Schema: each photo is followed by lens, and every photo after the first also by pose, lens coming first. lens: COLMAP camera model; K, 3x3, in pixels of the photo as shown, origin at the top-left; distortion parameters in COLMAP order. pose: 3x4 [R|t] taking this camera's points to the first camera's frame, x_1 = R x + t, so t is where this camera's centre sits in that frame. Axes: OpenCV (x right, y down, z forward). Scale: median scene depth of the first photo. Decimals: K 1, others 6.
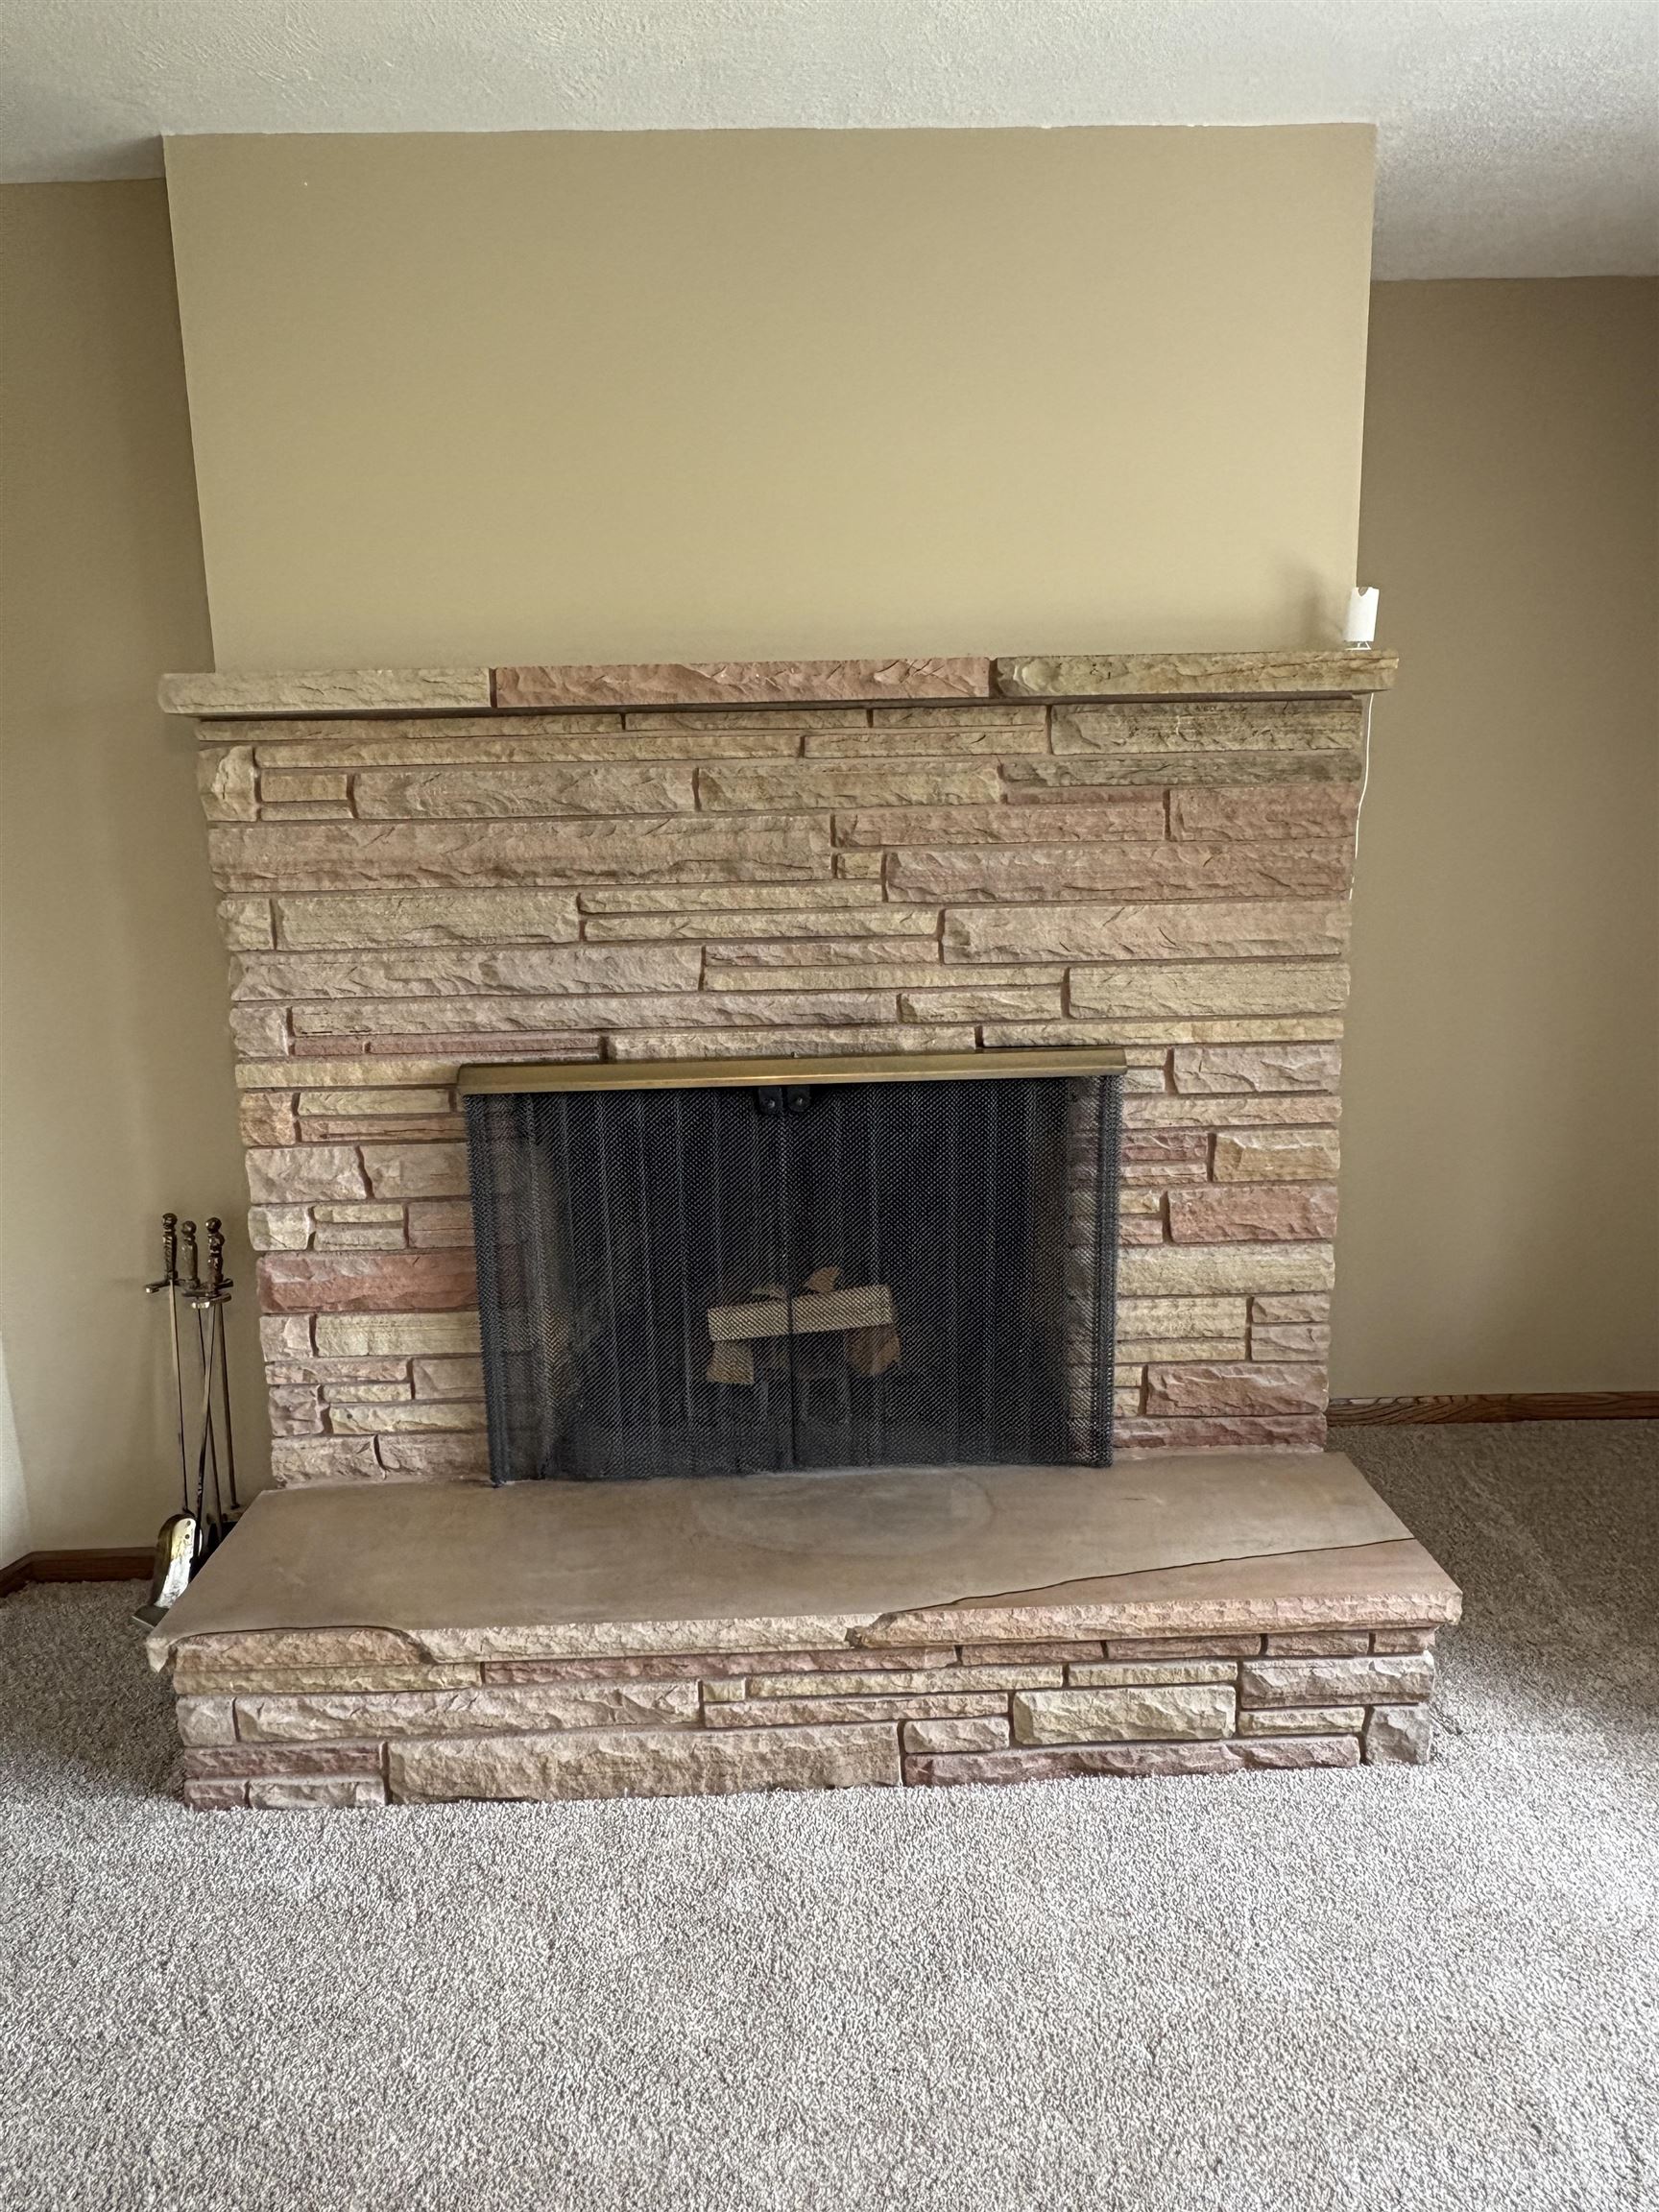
lens RADIAL K [[1431.4, 0, 832.5], [0, 1431.4, 1106.1], [0, 0, 1]] dist [0.002122, -0.002240]
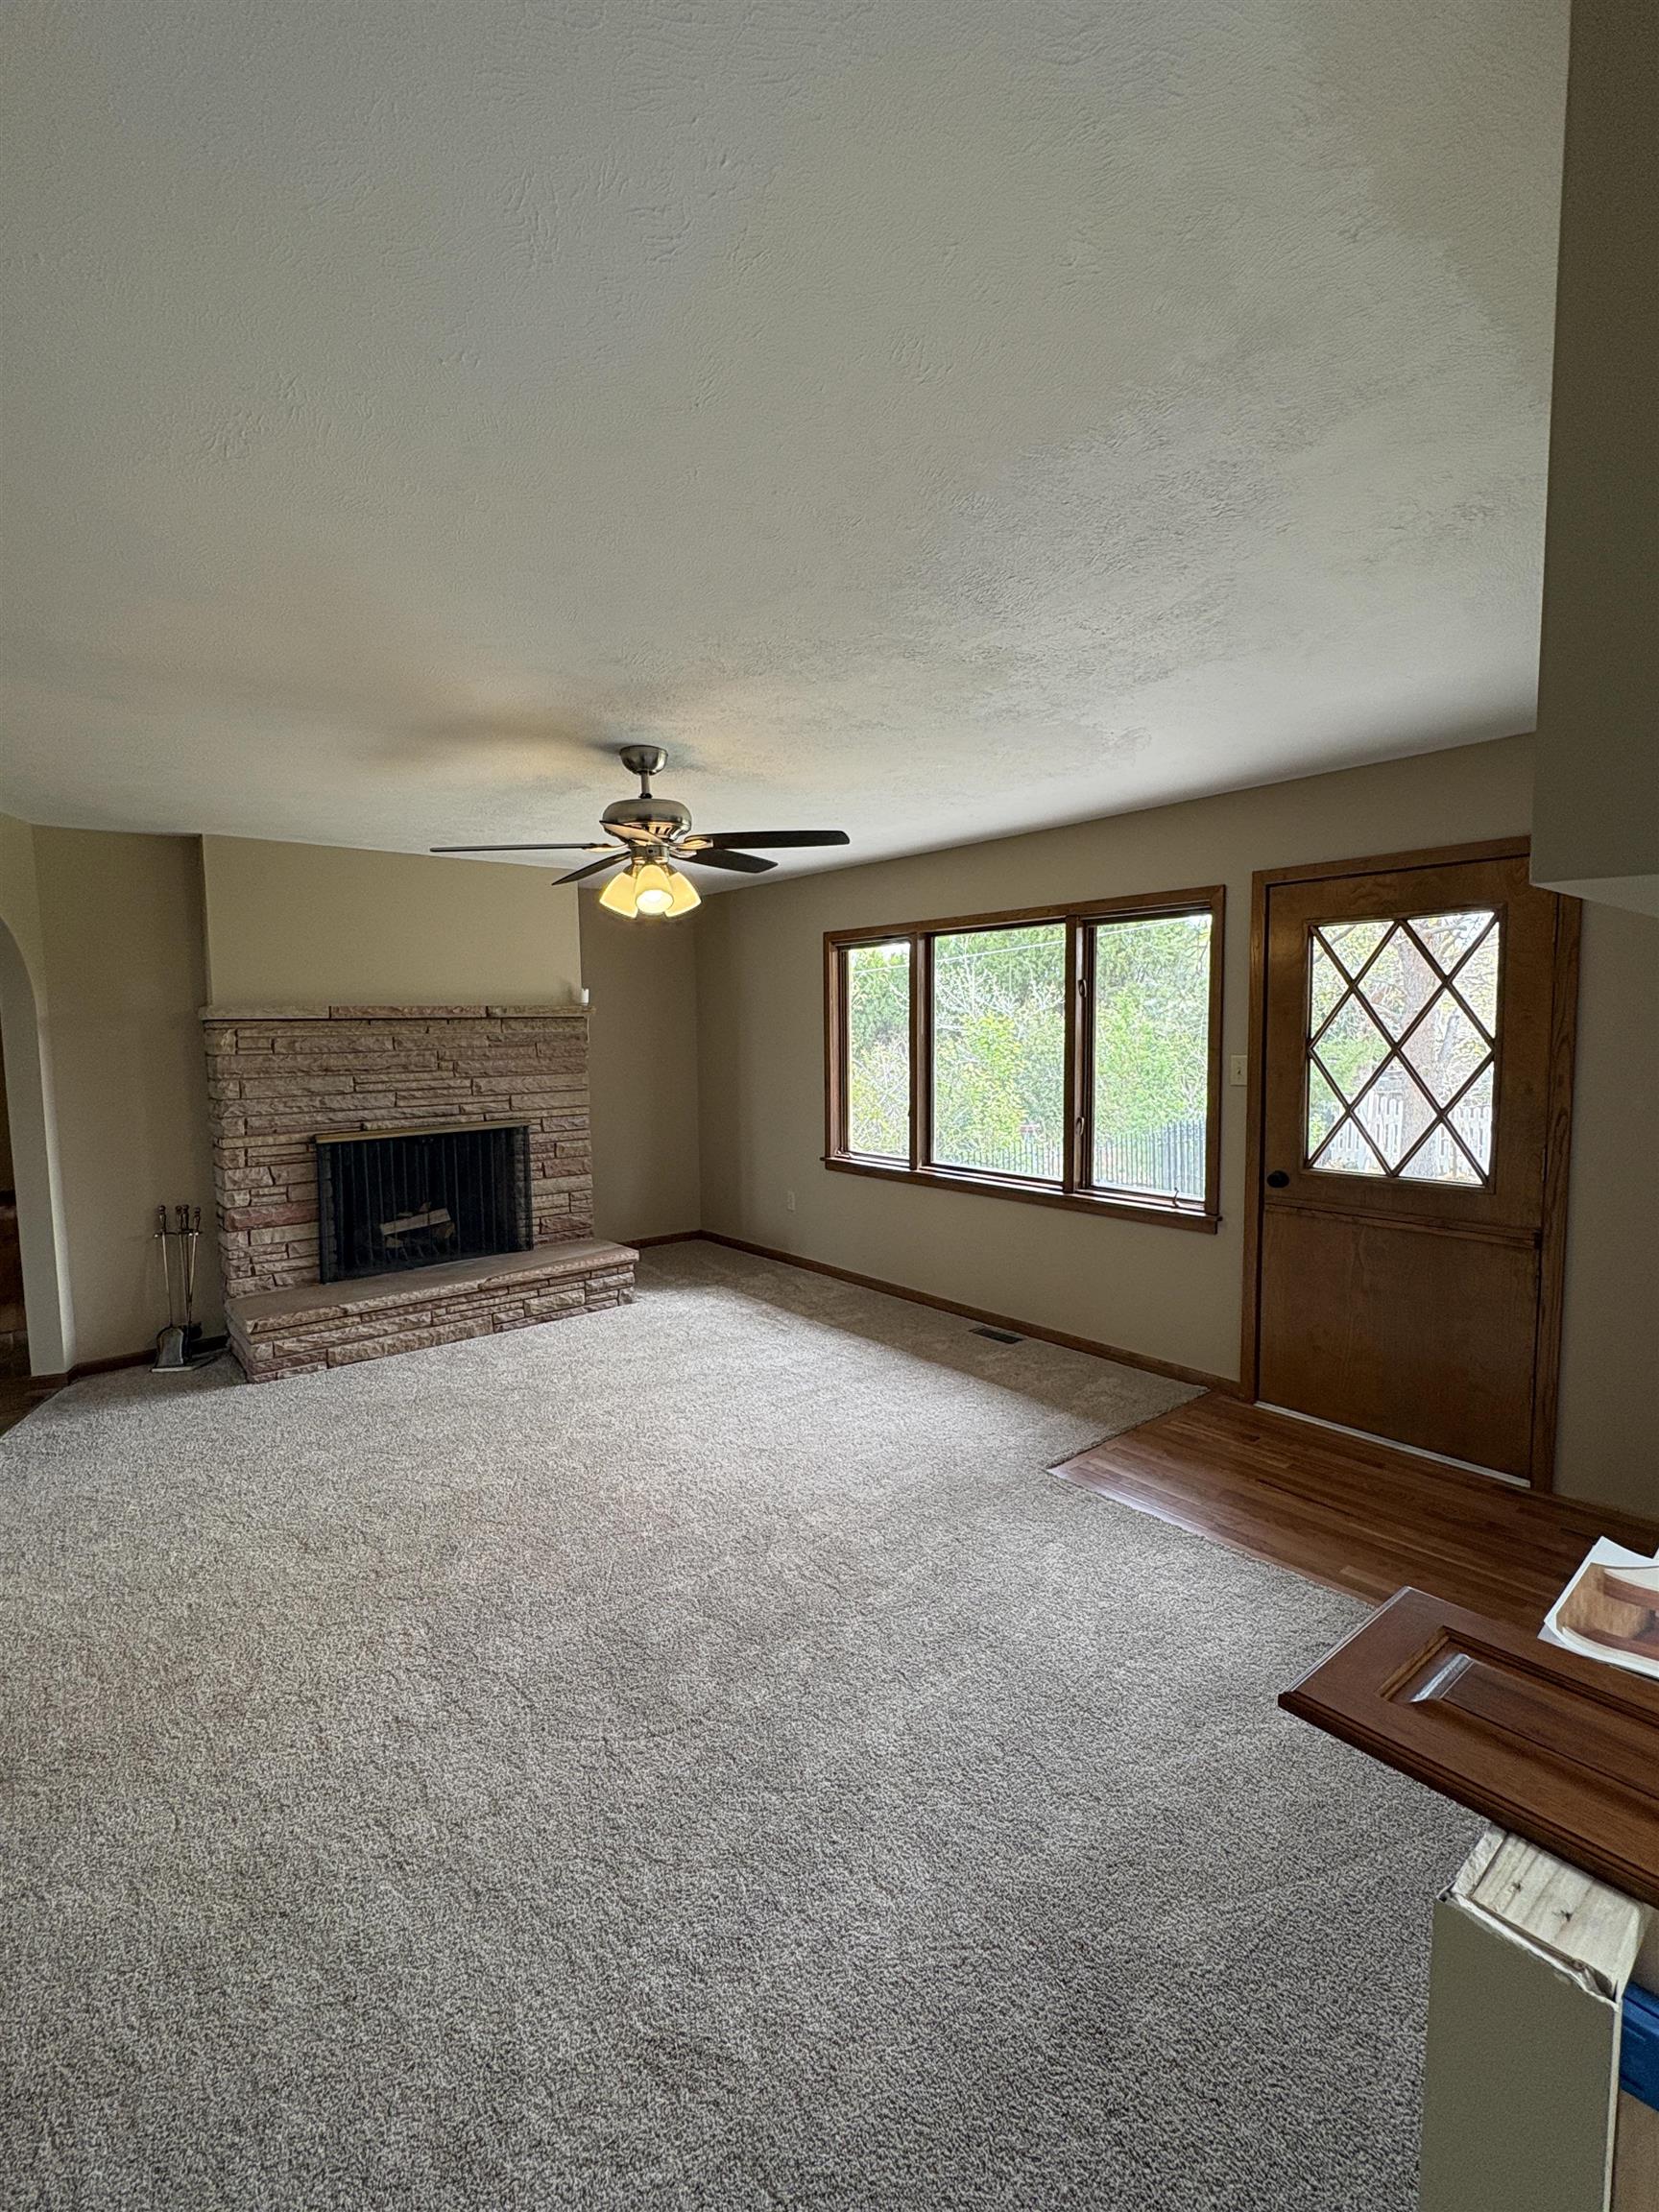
lens RADIAL K [[974.1, 0, 827.6], [0, 974.1, 1107.8], [0, 0, 1]] dist [0.000304, -0.000032]
pose [[0.786127, -0.043983, 0.616498, -0.665645], [0.122672, 0.988724, -0.085886, 0.221167], [-0.605769, 0.143144, 0.782658, -1.238420]]
